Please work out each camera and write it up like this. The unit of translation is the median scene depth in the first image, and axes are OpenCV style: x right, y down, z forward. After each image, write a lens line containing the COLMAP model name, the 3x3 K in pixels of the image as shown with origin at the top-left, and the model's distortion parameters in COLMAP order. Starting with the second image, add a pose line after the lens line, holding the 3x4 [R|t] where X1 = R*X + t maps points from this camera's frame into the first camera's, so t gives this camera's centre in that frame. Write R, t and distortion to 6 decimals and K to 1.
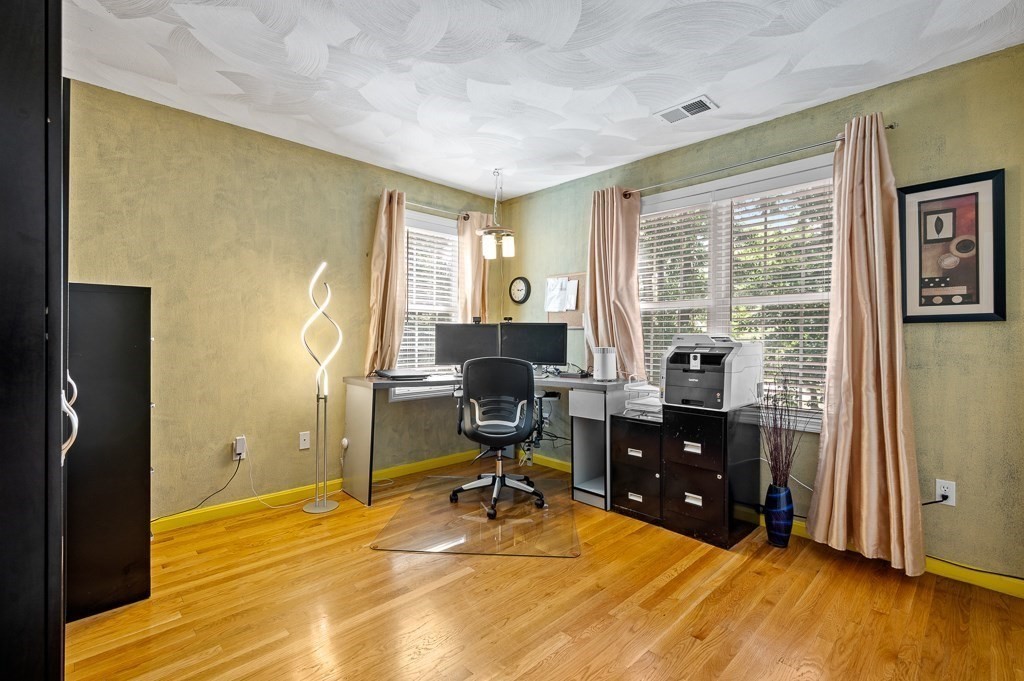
lens RADIAL K [[458.8, 0, 507.8], [0, 458.8, 332.4], [0, 0, 1]] dist [-0.001021, -0.000082]
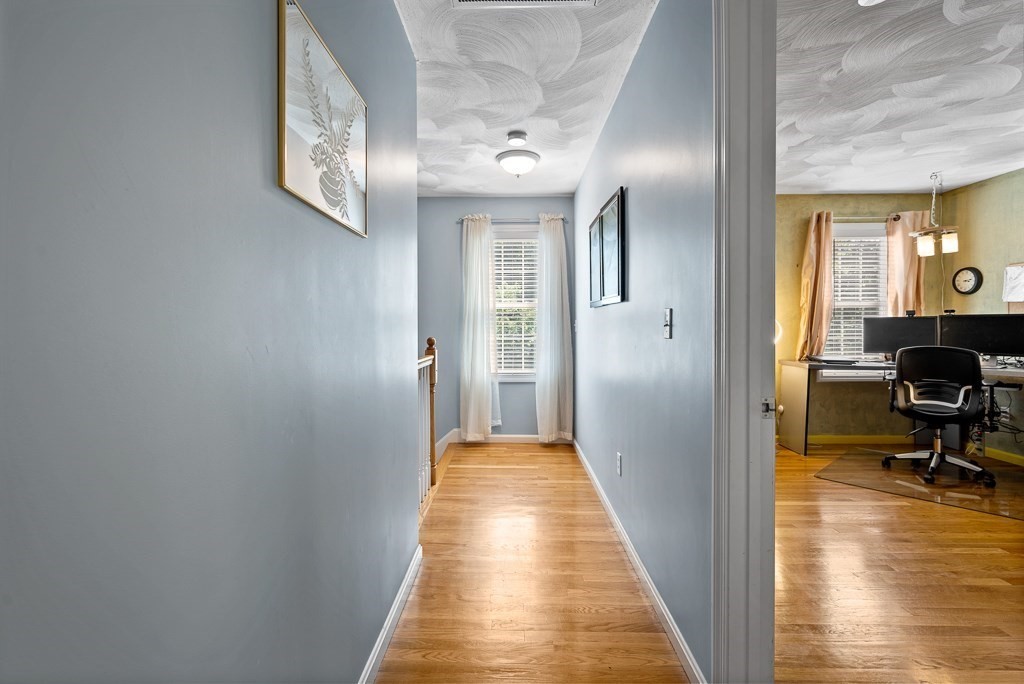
lens RADIAL K [[458.8, 0, 507.8], [0, 458.8, 333.9], [0, 0, 1]] dist [-0.001021, -0.000082]
pose [[0.711143, -0.001526, -0.703046, 0.019625], [0.014470, 0.999818, 0.012466, -0.005594], [0.702898, -0.019038, 0.711035, -0.485485]]
